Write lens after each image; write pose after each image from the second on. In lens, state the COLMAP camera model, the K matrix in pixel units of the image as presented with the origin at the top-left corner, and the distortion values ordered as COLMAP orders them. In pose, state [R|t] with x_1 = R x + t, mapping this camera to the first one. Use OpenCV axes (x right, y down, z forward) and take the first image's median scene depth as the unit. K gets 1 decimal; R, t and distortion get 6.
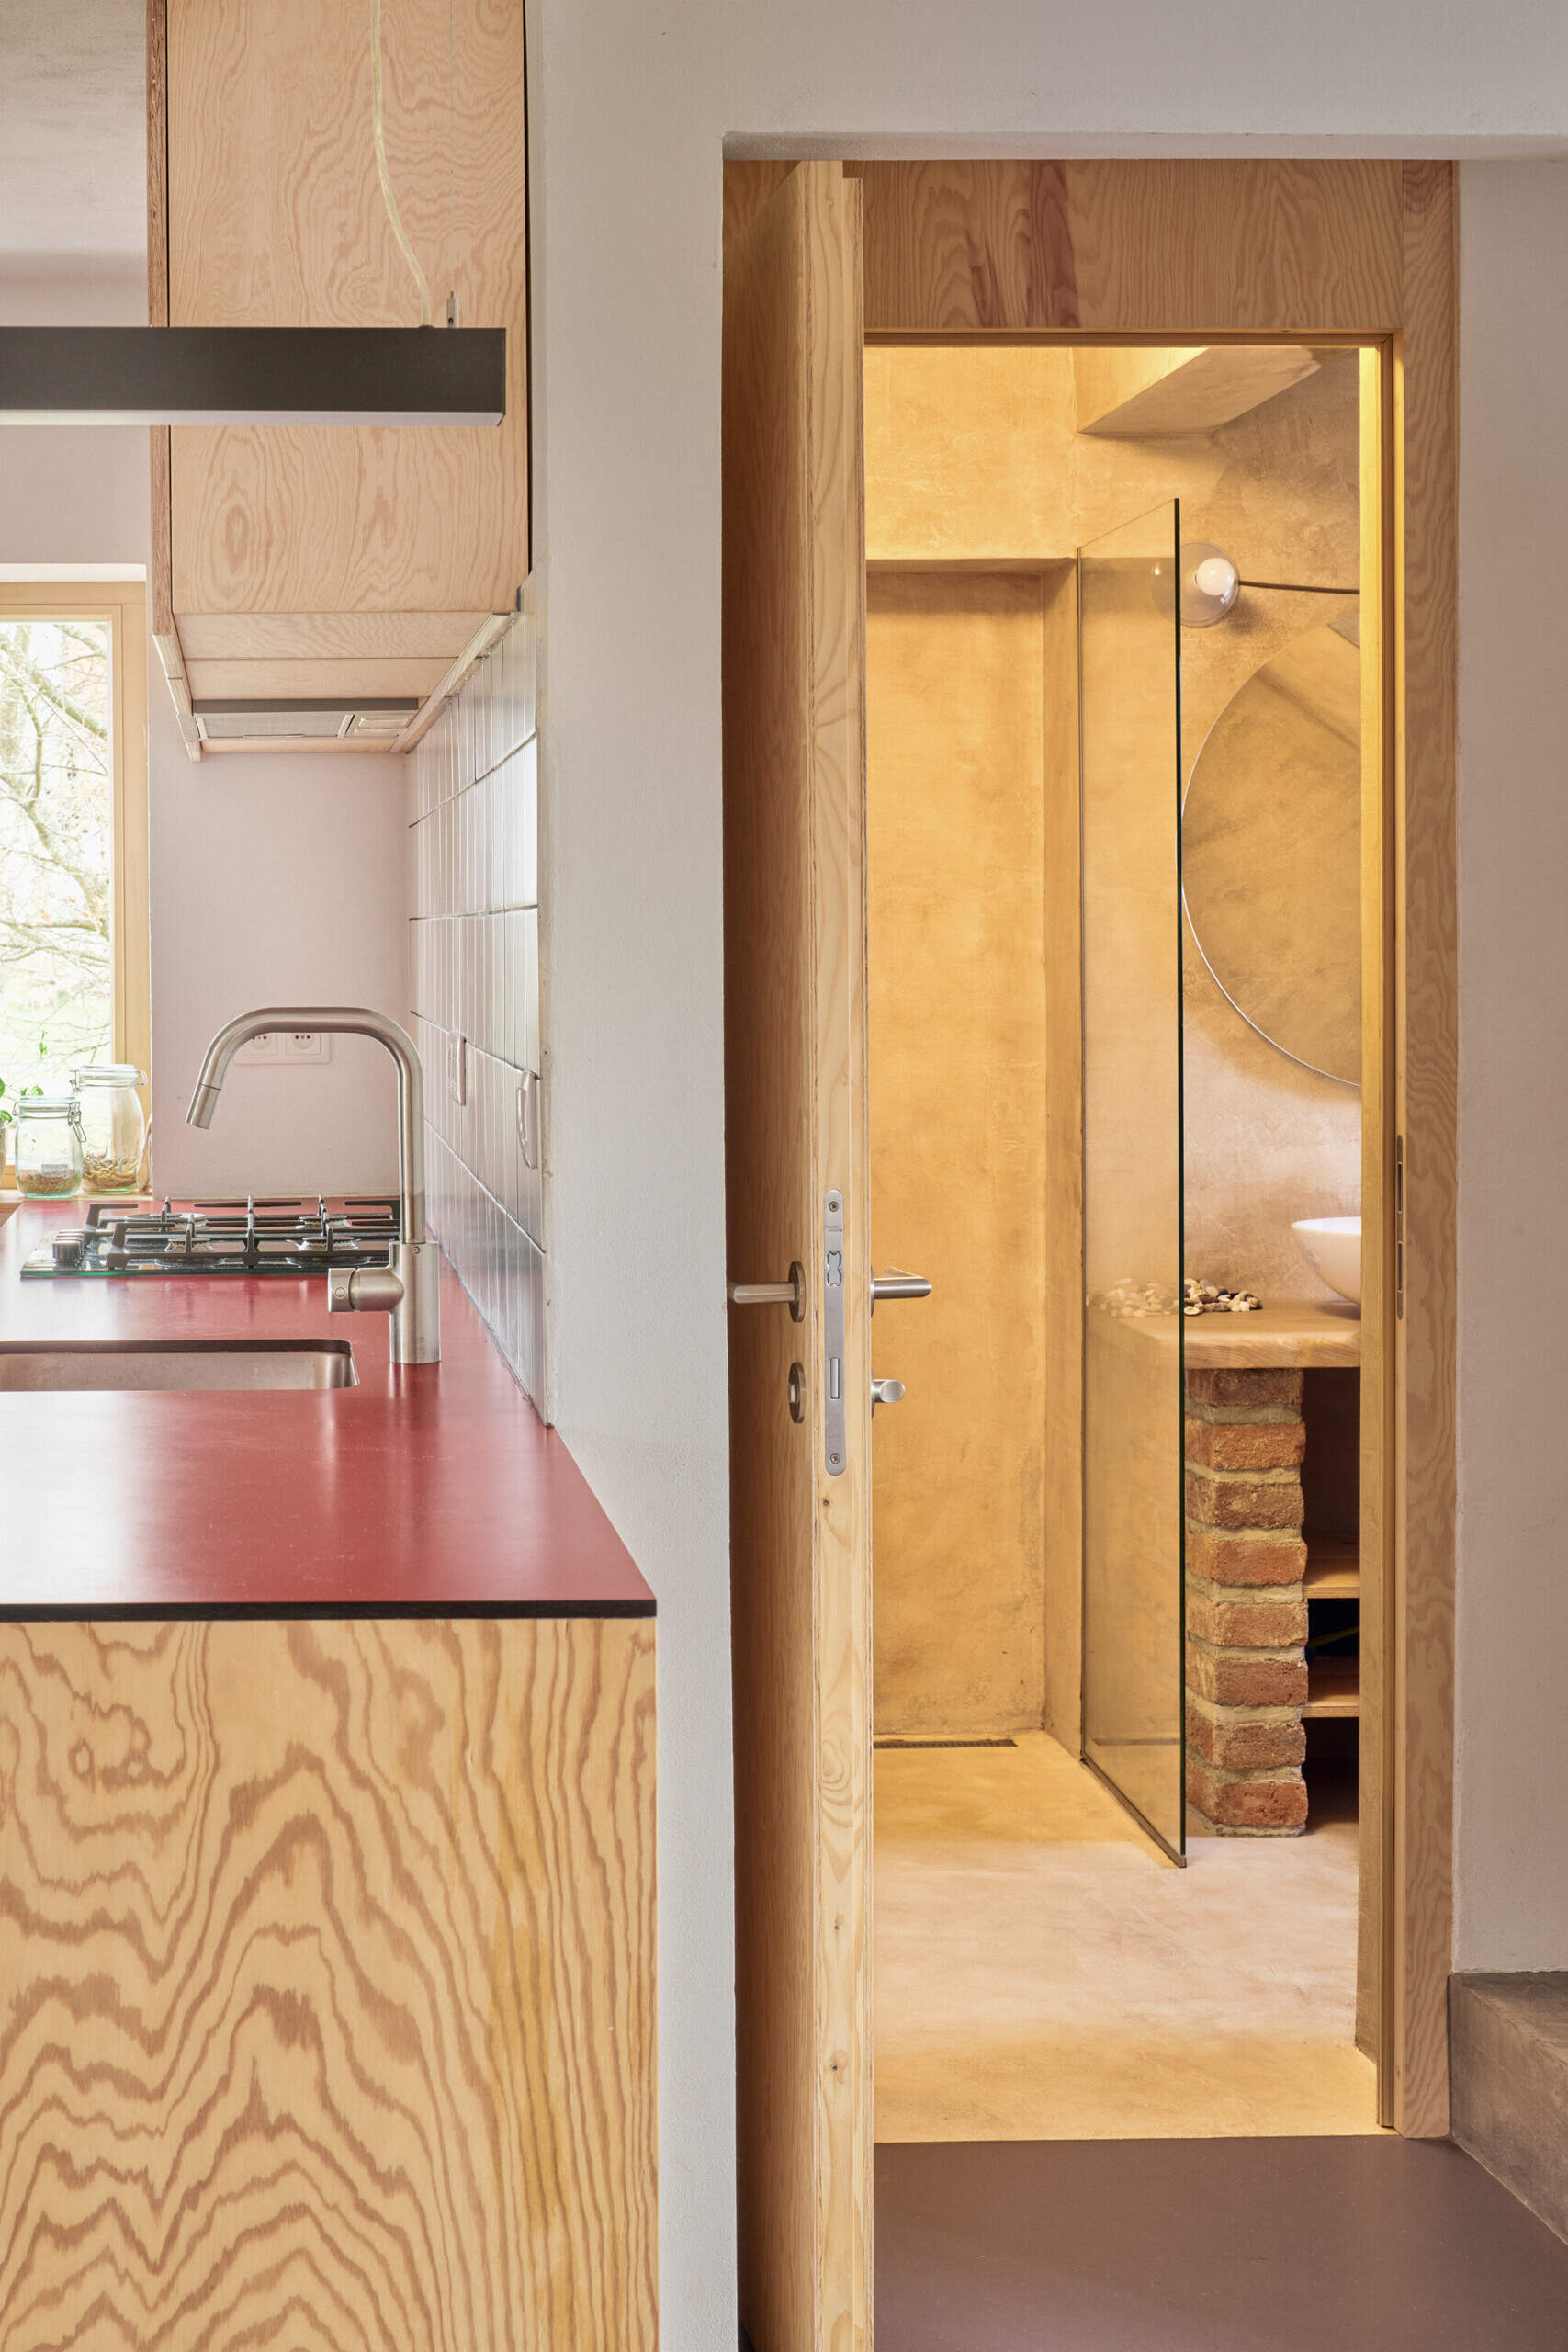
lens RADIAL K [[1630.7, 0, 784.0], [0, 1630.7, 1176.0], [0, 0, 1]] dist [-0.004110, -0.000197]
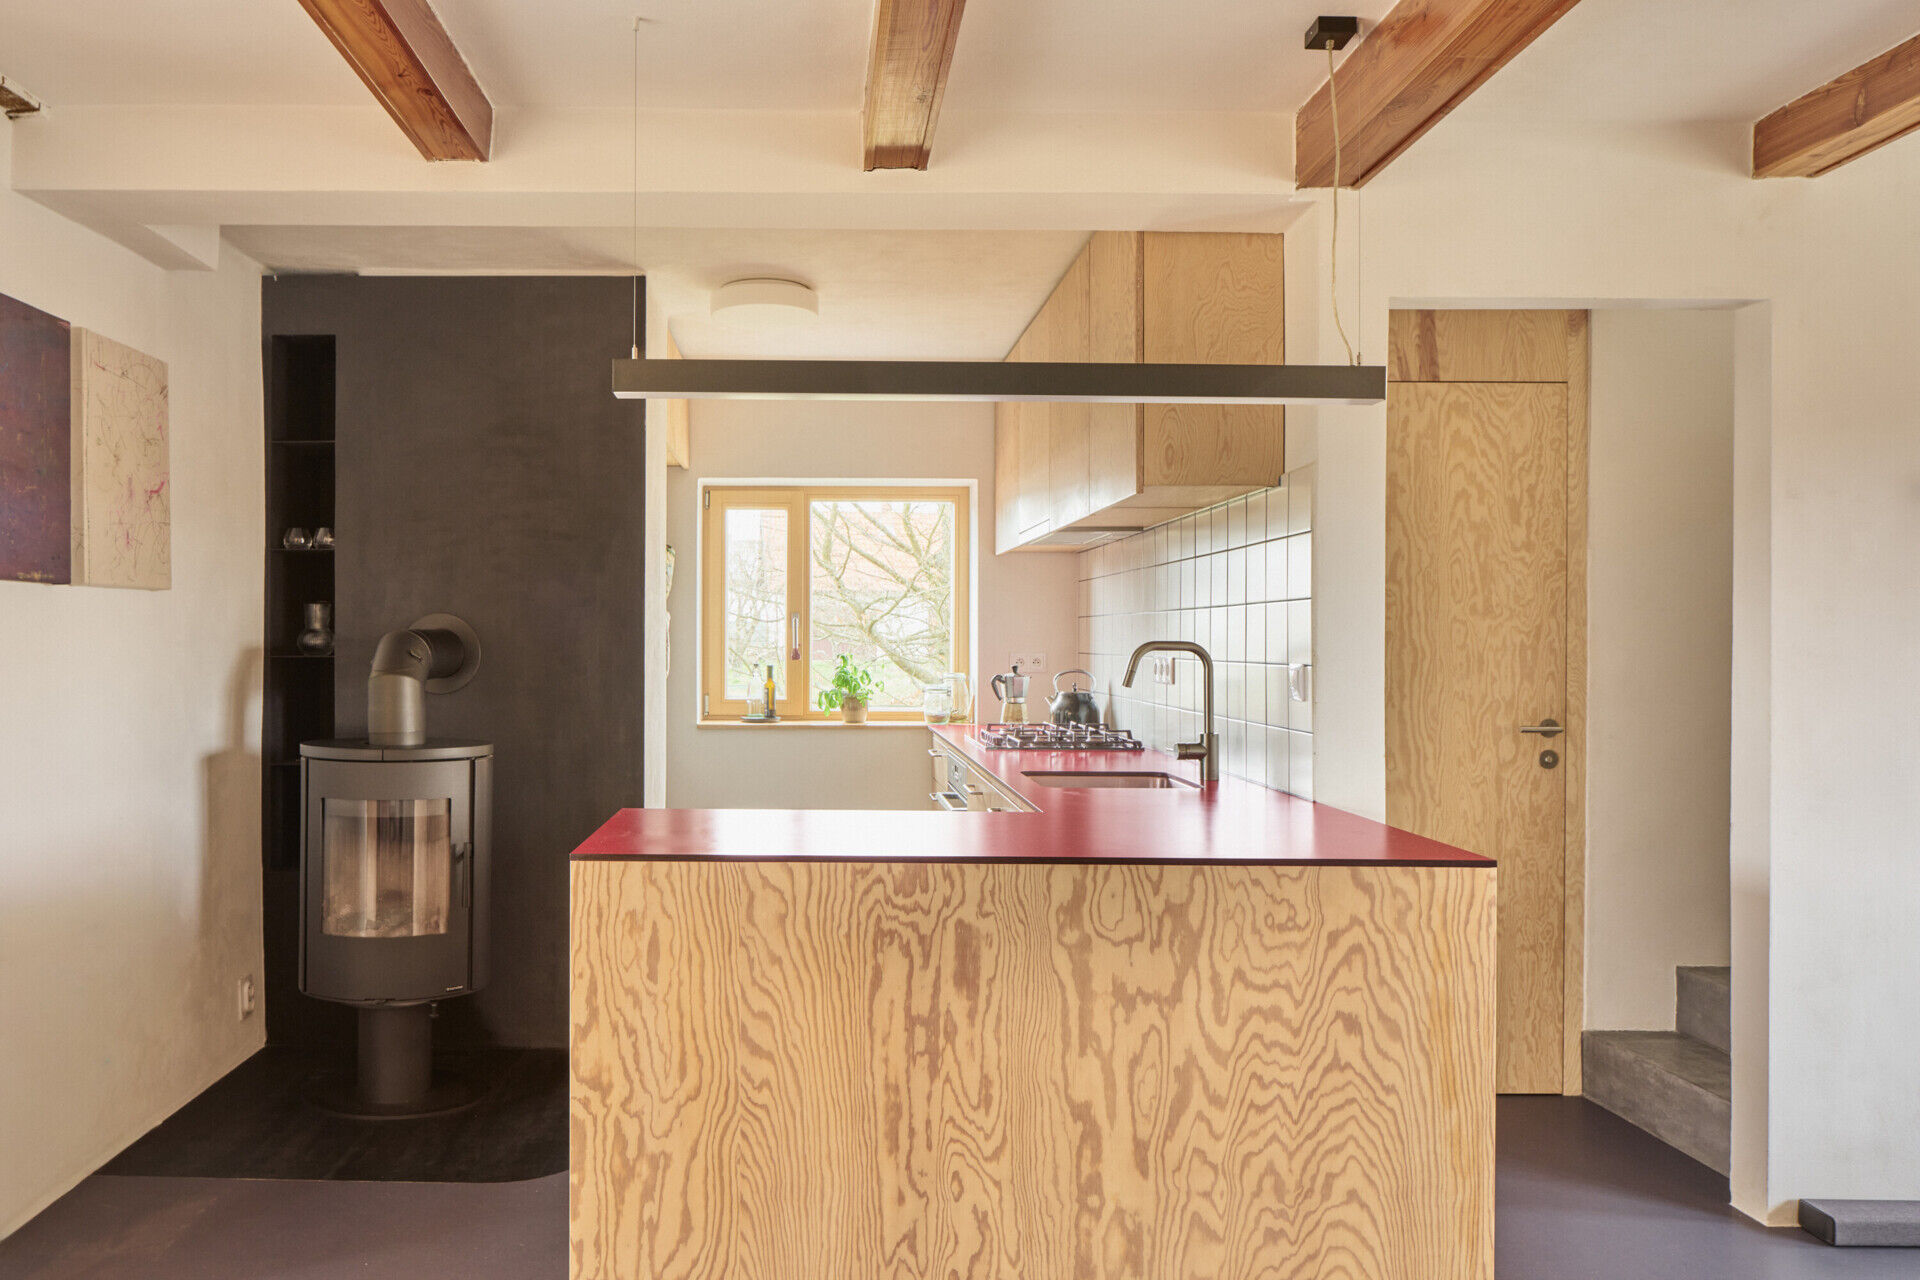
lens RADIAL K [[632.1, 0, 960.1], [0, 632.1, 734.1], [0, 0, 1]] dist [-0.000172, 0.000019]
pose [[0.999829, 0.011363, -0.014555, -0.901038], [-0.011482, 0.999901, -0.008108, 0.081150], [0.014461, 0.008273, 0.999861, 0.004032]]
